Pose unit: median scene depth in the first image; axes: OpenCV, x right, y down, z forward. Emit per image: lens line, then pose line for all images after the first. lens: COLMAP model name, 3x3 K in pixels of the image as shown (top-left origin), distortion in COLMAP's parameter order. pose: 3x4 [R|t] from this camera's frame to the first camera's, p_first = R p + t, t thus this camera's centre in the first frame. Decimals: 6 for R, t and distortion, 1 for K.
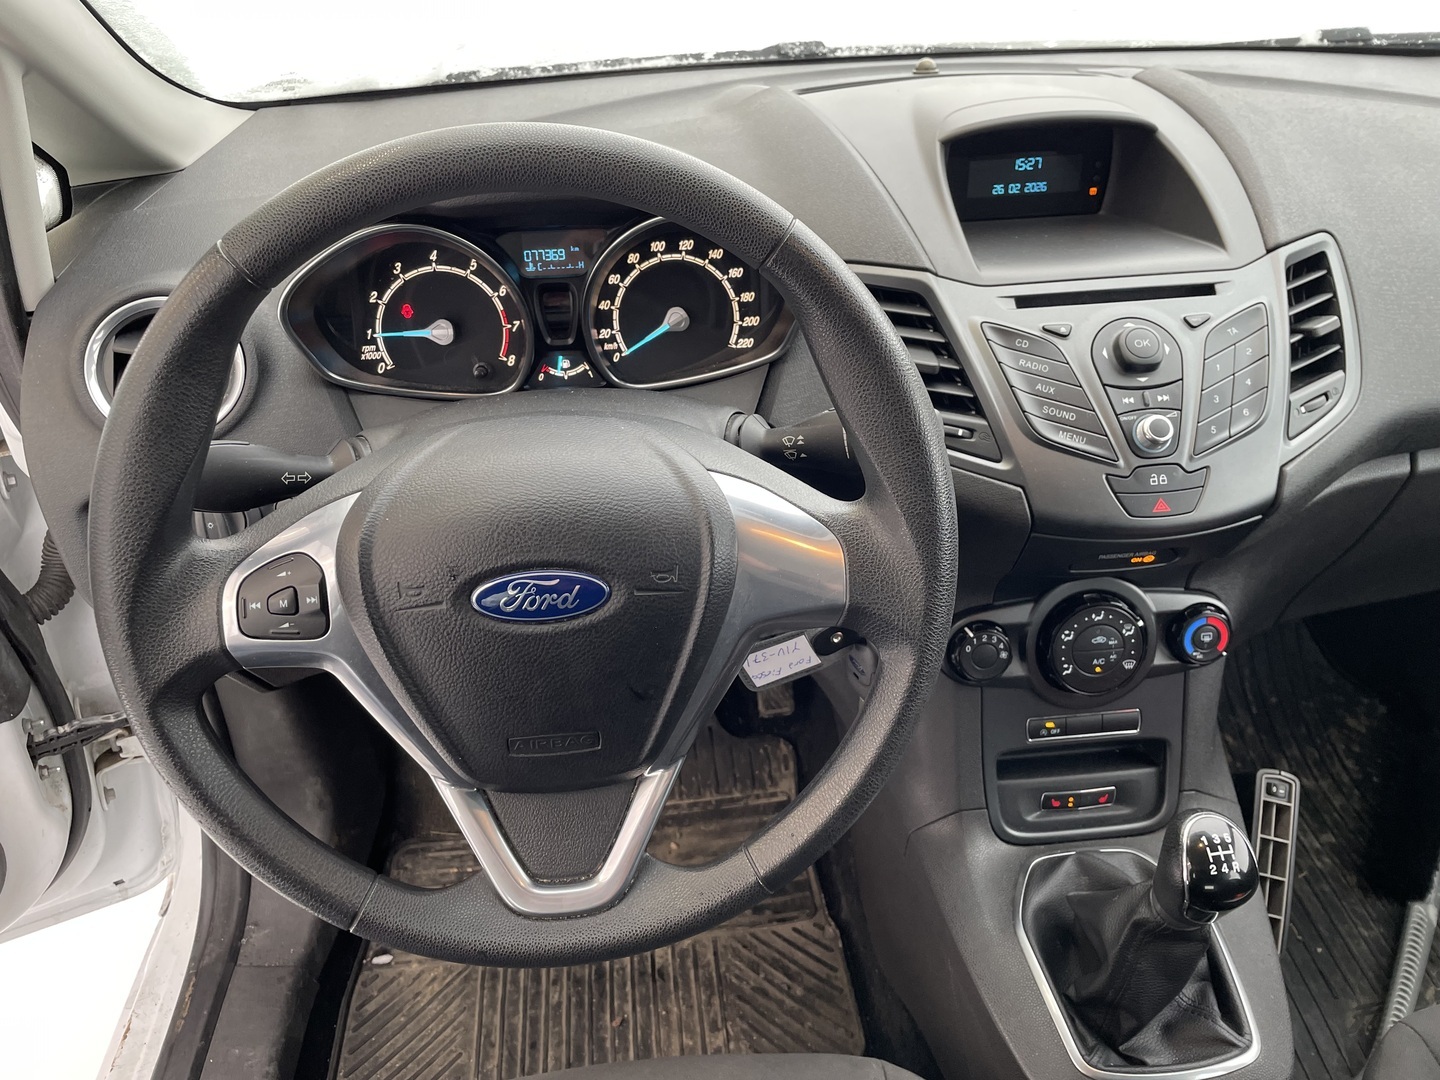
lens RADIAL K [[1119.5, 0, 720.0], [0, 1119.5, 512.4], [0, 0, 1]] dist [0.095796, -0.118578]
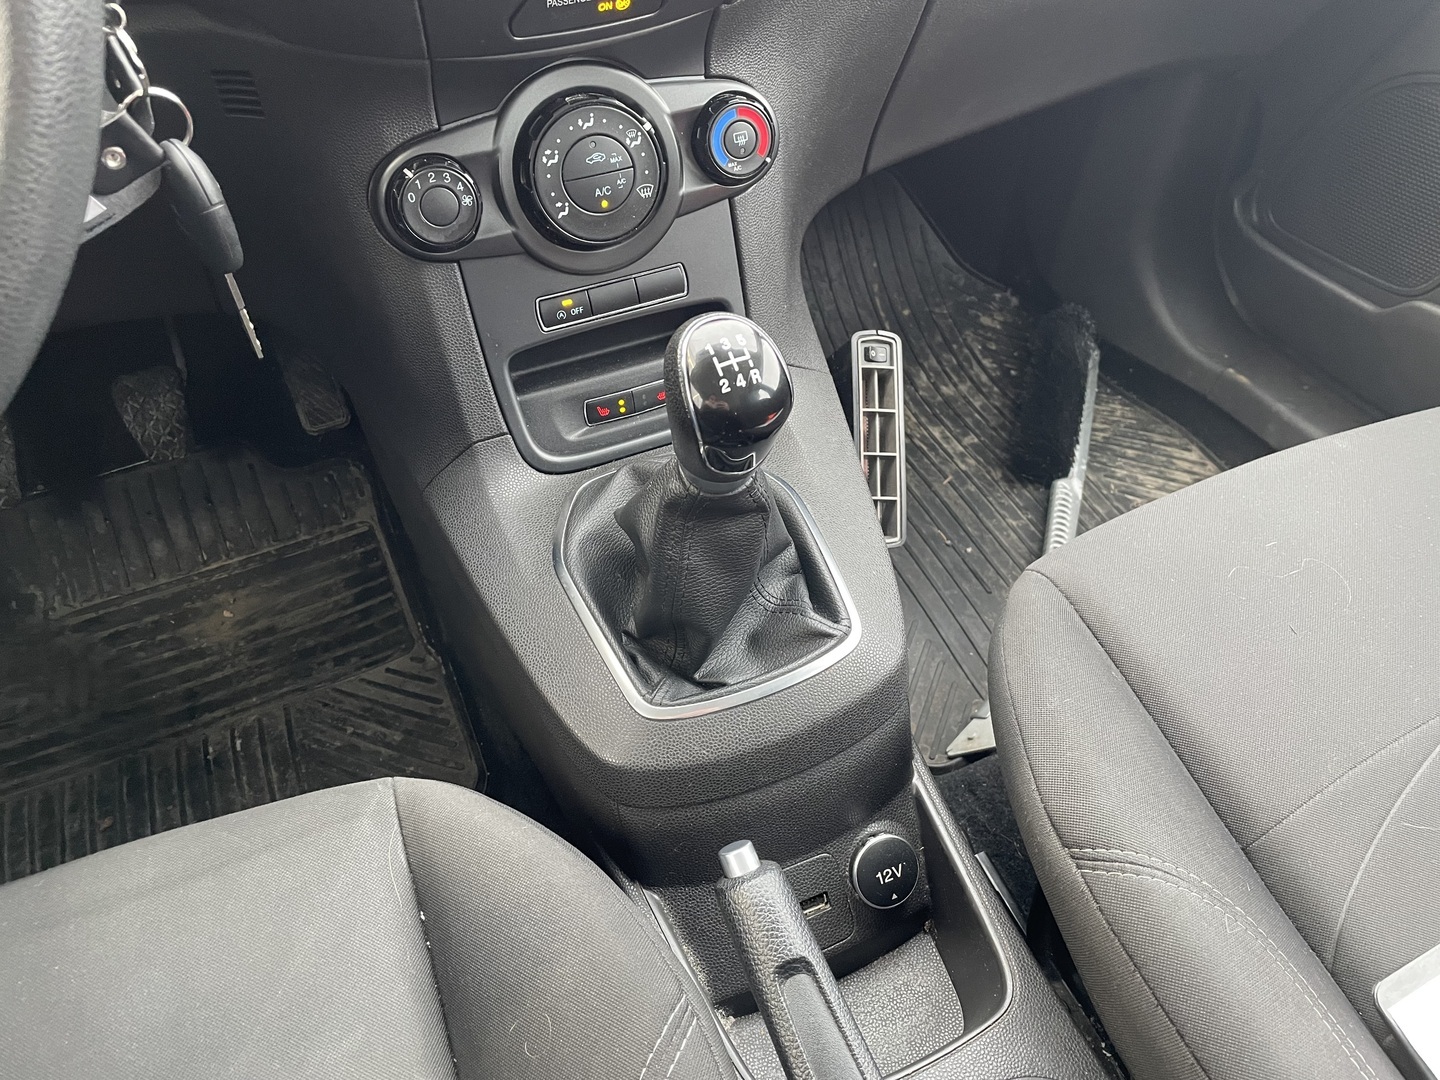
lens RADIAL K [[1119.5, 0, 720.0], [0, 1119.5, 512.4], [0, 0, 1]] dist [0.095796, -0.118578]
pose [[0.954631, -0.210608, 0.210531, 0.150993], [0.168320, 0.964824, 0.201947, 0.139433], [-0.245658, -0.157348, 0.956501, 0.189026]]
